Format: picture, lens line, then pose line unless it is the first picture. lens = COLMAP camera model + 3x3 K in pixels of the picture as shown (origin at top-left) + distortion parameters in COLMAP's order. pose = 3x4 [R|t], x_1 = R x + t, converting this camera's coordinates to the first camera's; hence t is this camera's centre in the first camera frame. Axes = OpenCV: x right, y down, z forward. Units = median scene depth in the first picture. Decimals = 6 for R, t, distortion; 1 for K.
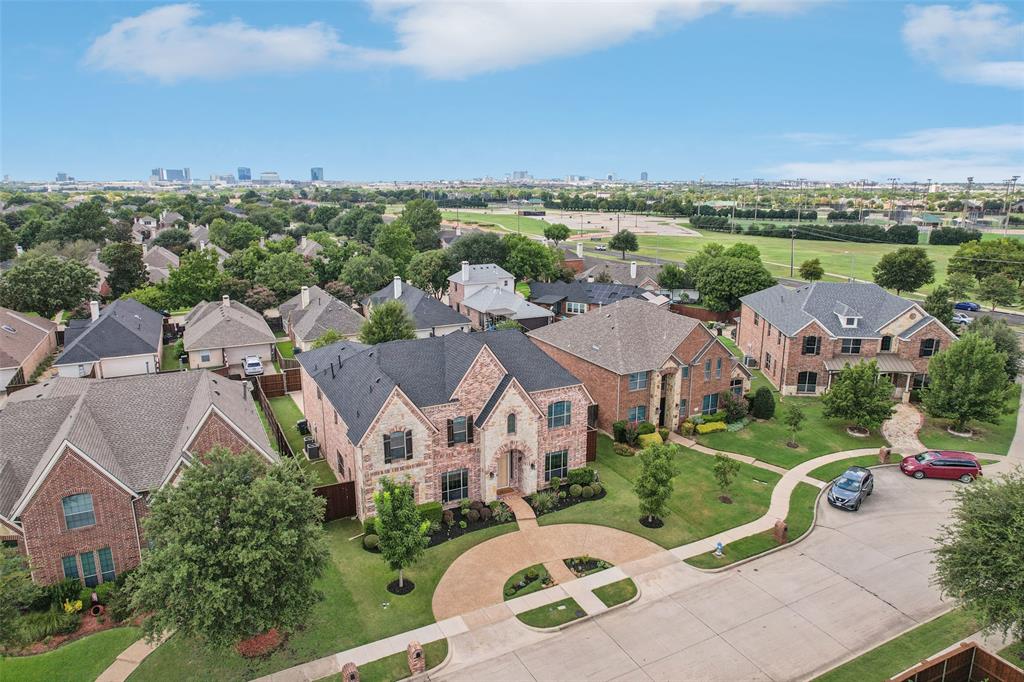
lens RADIAL K [[661.6, 0, 512.0], [0, 661.6, 341.0], [0, 0, 1]] dist [-0.071415, 0.054047]
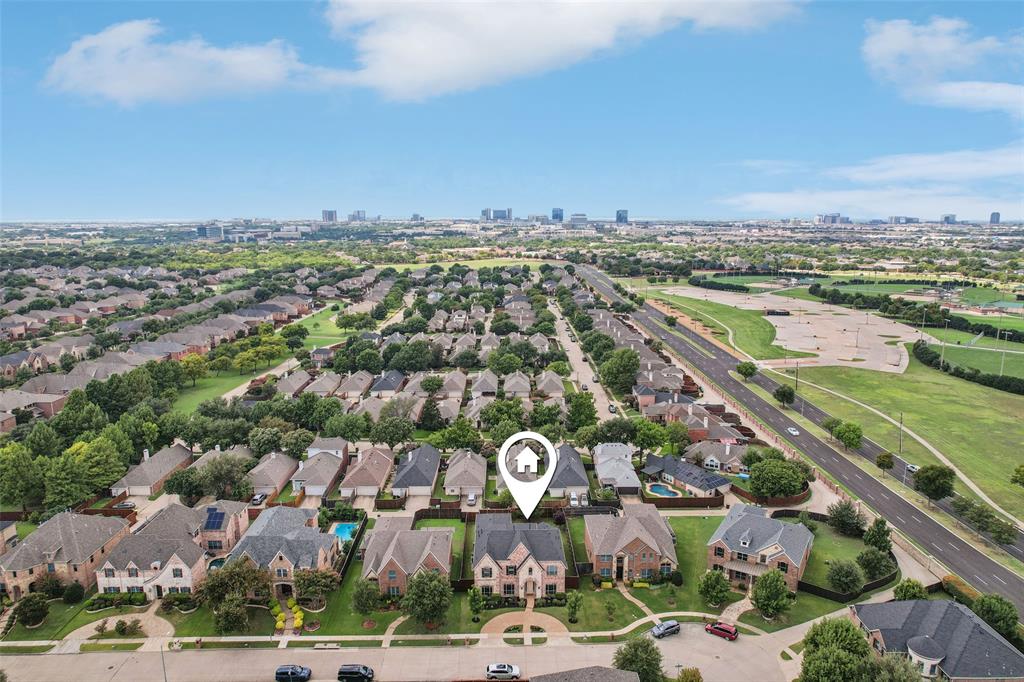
lens RADIAL K [[661.6, 0, 512.0], [0, 661.6, 341.0], [0, 0, 1]] dist [-0.071415, 0.054047]
pose [[0.900018, 0.080241, -0.428403, 1.024628], [-0.100600, 0.994611, -0.025054, -0.750485], [0.424084, 0.065646, 0.903240, -1.550722]]
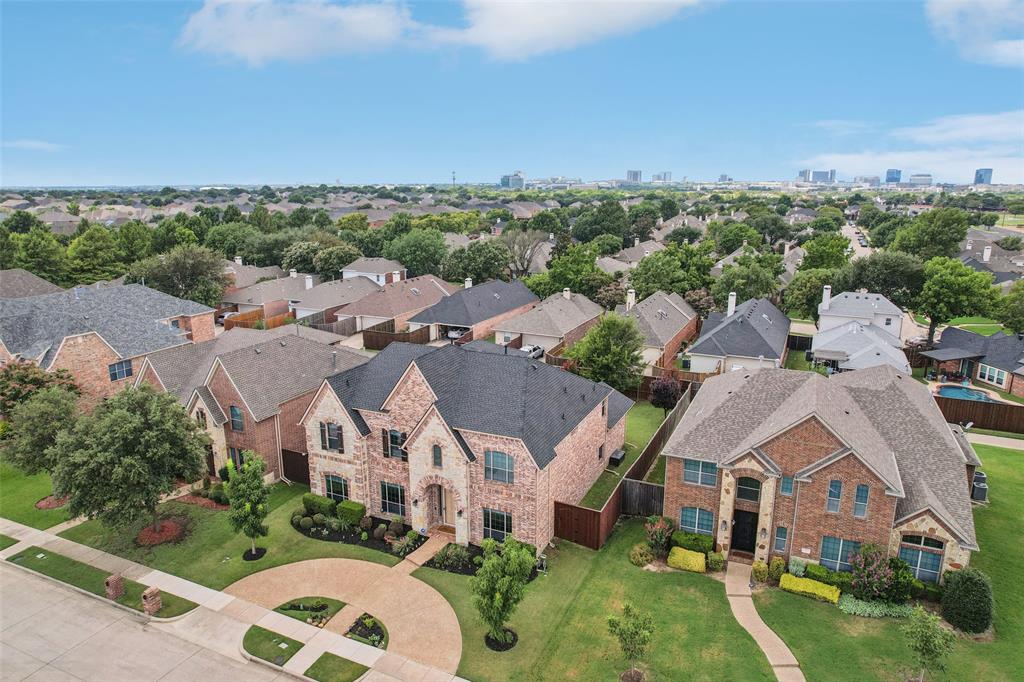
lens RADIAL K [[661.6, 0, 512.0], [0, 661.6, 341.0], [0, 0, 1]] dist [-0.071415, 0.054047]
pose [[0.616815, 0.182010, -0.765775, 0.726611], [-0.183681, 0.979320, 0.084815, -0.123011], [0.765376, 0.088343, 0.637491, 0.502962]]
